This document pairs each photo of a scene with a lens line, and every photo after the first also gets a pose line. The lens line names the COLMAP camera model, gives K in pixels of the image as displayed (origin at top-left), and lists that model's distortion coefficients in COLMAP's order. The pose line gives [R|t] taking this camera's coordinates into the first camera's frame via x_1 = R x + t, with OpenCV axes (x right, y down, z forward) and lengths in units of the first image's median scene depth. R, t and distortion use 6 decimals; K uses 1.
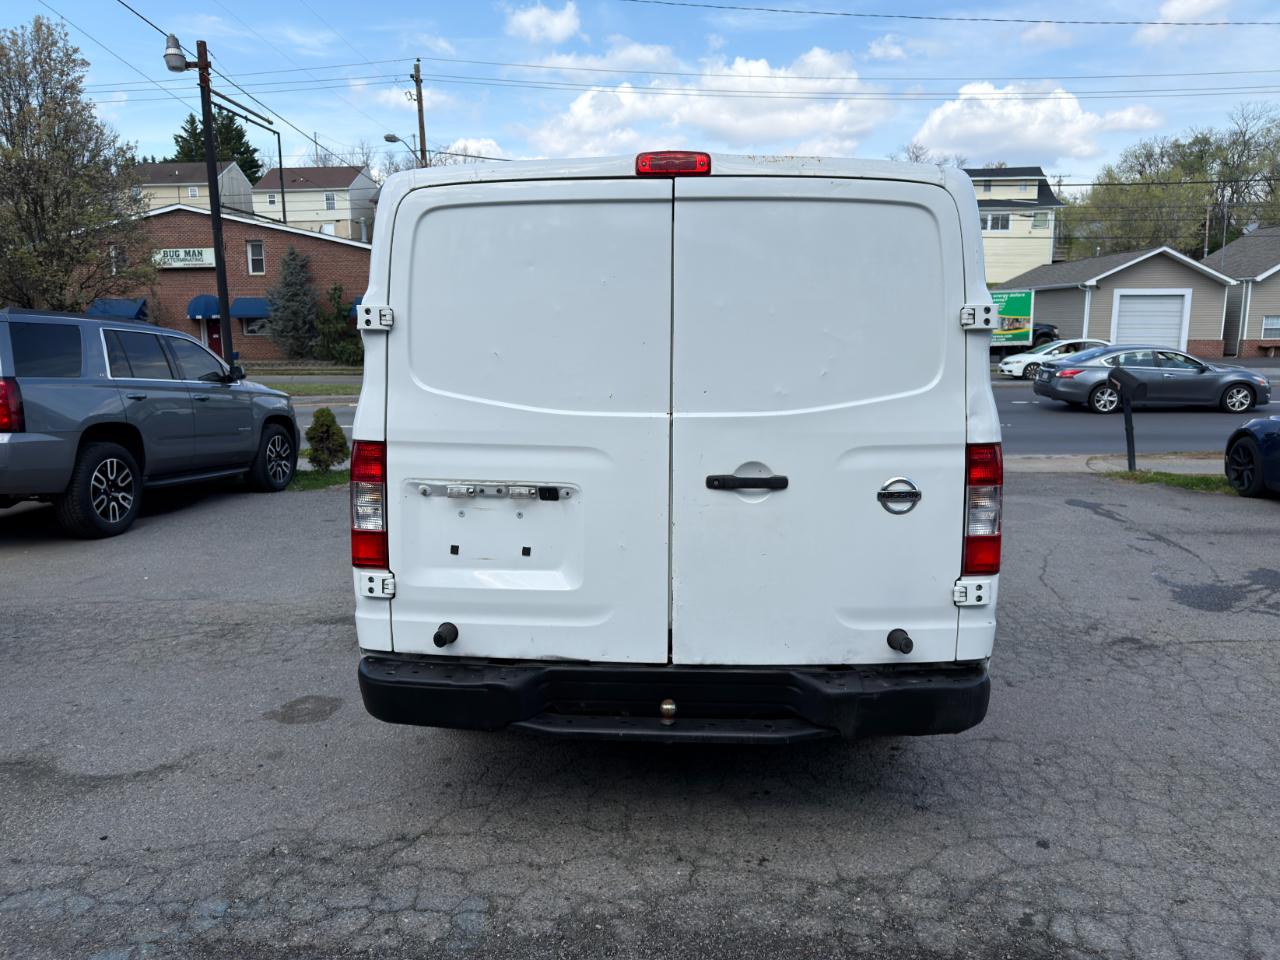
lens RADIAL K [[900.9, 0, 636.4], [0, 900.9, 473.9], [0, 0, 1]] dist [0.005523, -0.004528]
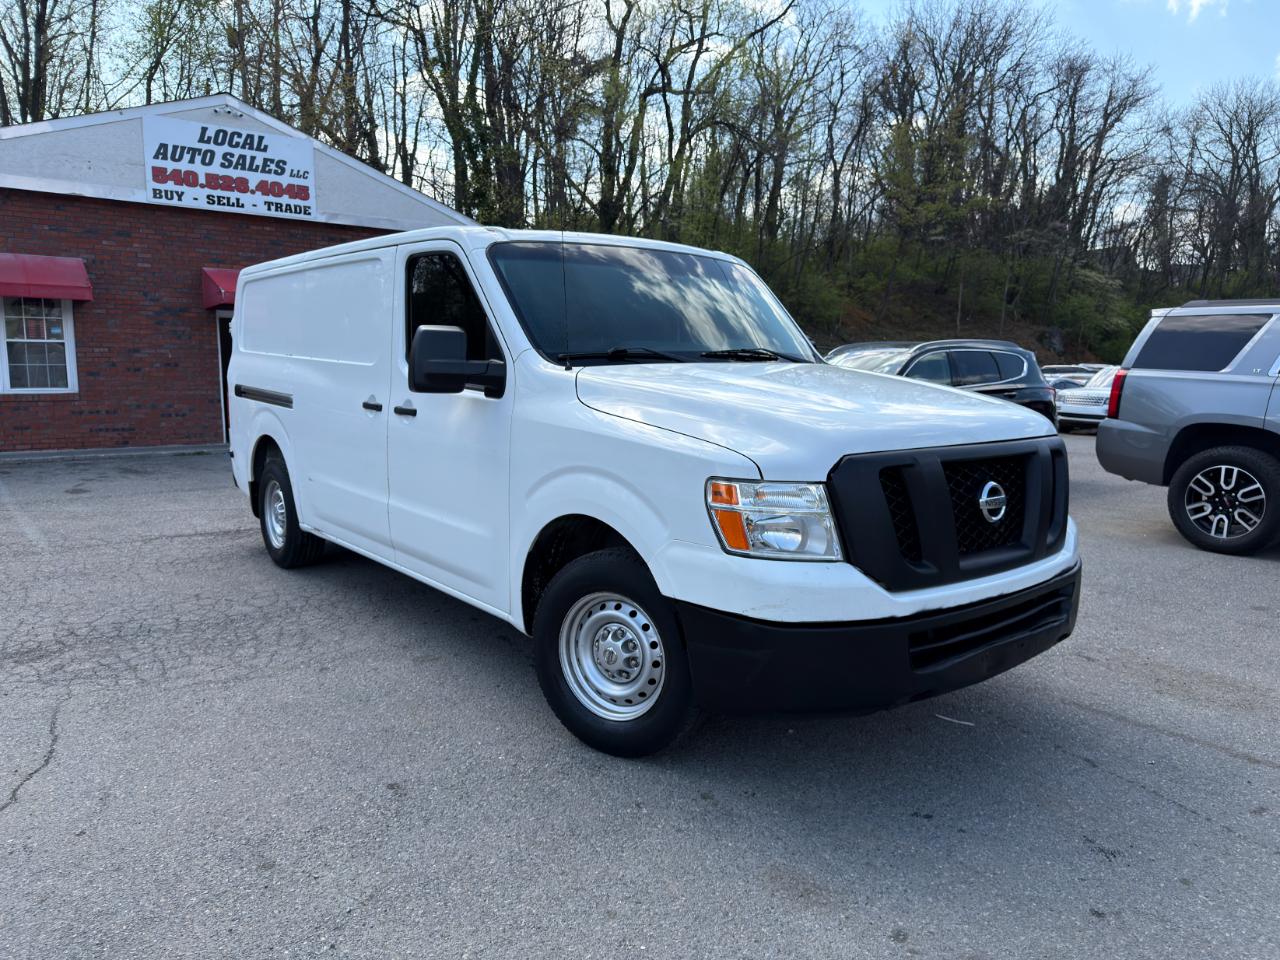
lens RADIAL K [[905.3, 0, 640.0], [0, 905.3, 480.0], [0, 0, 1]] dist [0.046608, -0.058210]
pose [[-0.752169, 0.081904, -0.653860, 0.951837], [-0.091367, 0.969700, 0.226571, -0.340345], [0.652605, 0.230161, -0.721895, 2.837272]]
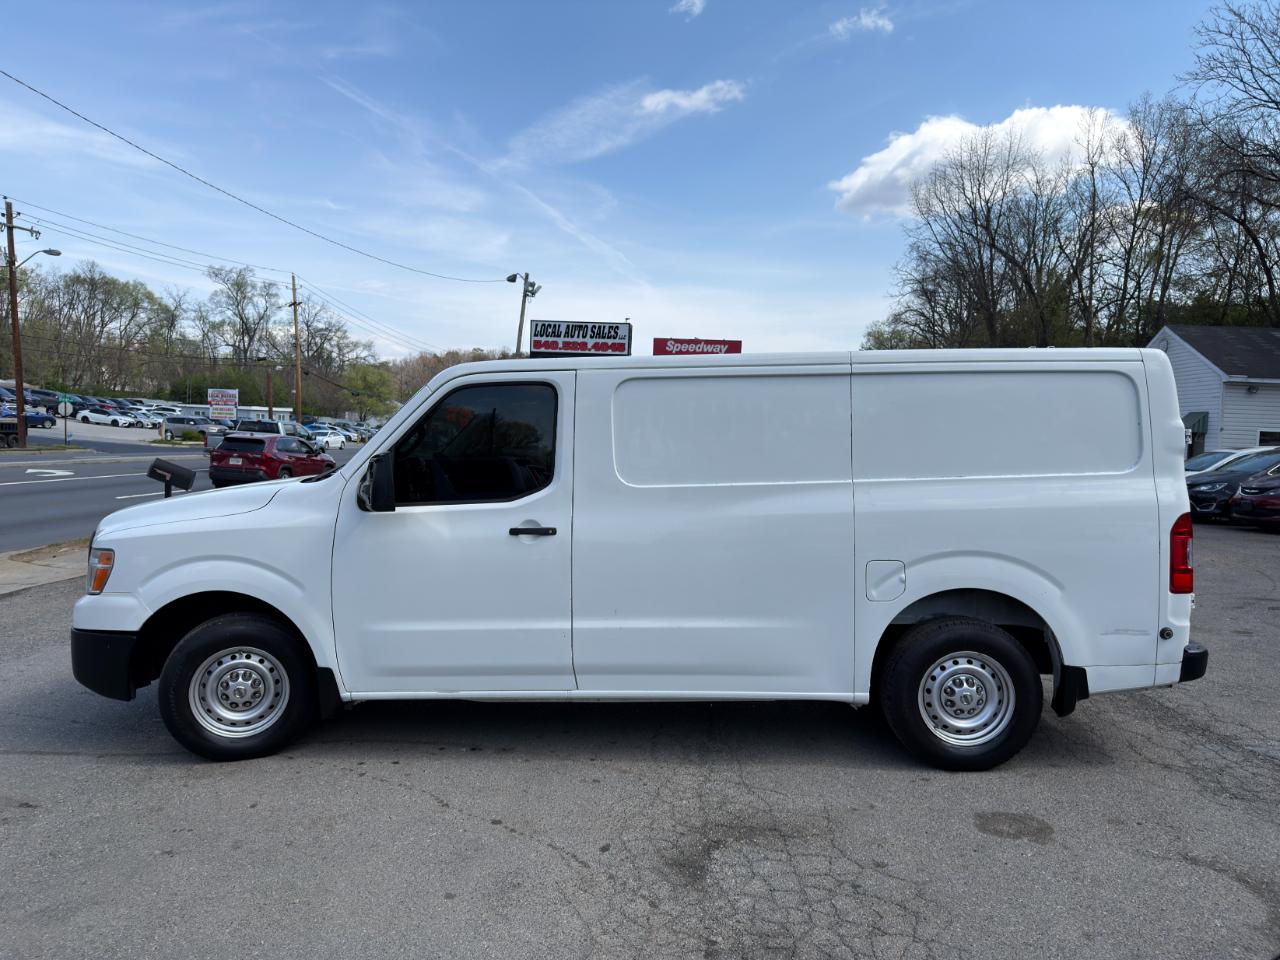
lens RADIAL K [[892.5, 0, 645.0], [0, 892.5, 472.3], [0, 0, 1]] dist [0.042606, -0.051832]
pose [[-0.012211, -0.036578, 0.999256, -1.512500], [0.128025, 0.991049, 0.037842, -0.234501], [-0.991696, 0.128391, -0.007419, 1.559453]]
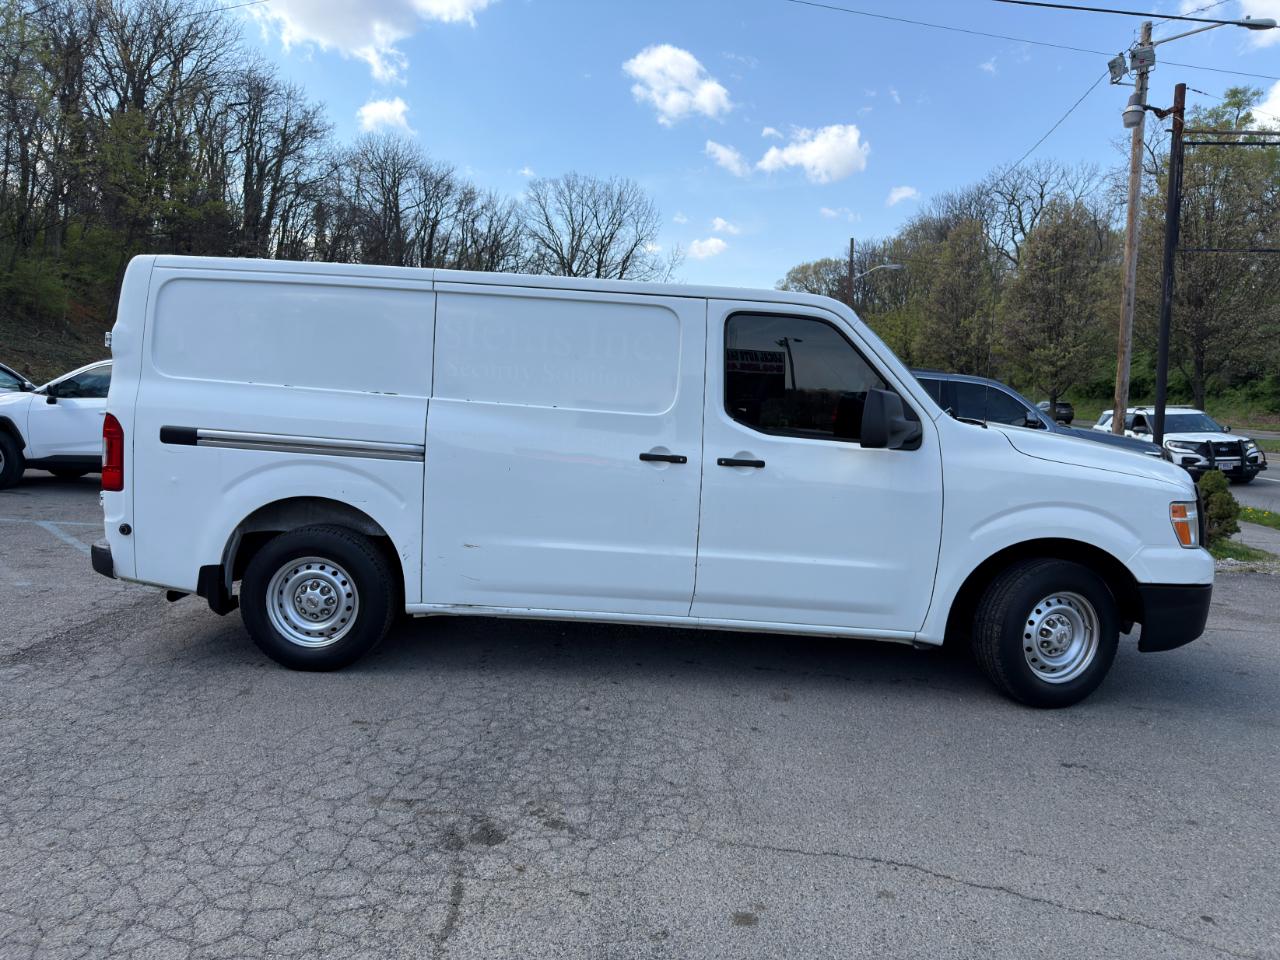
lens RADIAL K [[892.5, 0, 645.0], [0, 892.5, 472.3], [0, 0, 1]] dist [0.042606, -0.051832]
pose [[0.030022, 0.098465, -0.994688, 1.629213], [-0.171001, 0.980971, 0.091946, -0.194468], [0.984813, 0.167332, 0.046288, 1.480752]]
